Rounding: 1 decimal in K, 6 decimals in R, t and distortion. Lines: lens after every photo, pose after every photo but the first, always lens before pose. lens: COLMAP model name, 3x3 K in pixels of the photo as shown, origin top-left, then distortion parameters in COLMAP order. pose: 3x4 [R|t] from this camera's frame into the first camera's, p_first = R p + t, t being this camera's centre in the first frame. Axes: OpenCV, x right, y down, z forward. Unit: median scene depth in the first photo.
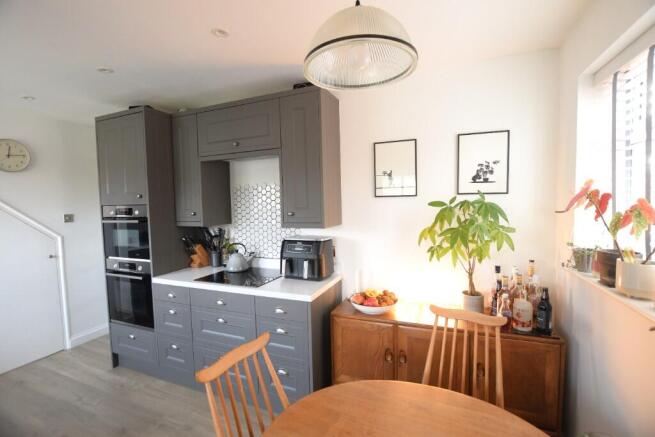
lens RADIAL K [[291.8, 0, 327.5], [0, 291.8, 218.5], [0, 0, 1]] dist [-0.011885, -0.000330]
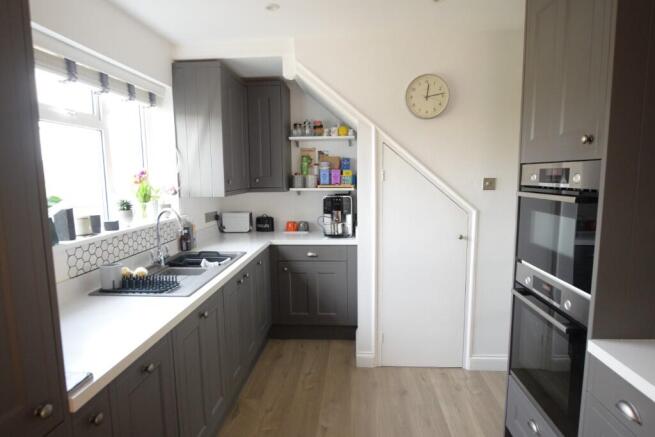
lens RADIAL K [[367.0, 0, 327.5], [0, 367.0, 218.5], [0, 0, 1]] dist [-0.015495, 0.001159]
pose [[0.294632, 0.135981, -0.945886, -0.232535], [-0.055046, 0.990595, 0.125263, -0.008843], [0.954024, 0.015161, 0.299346, 0.458880]]
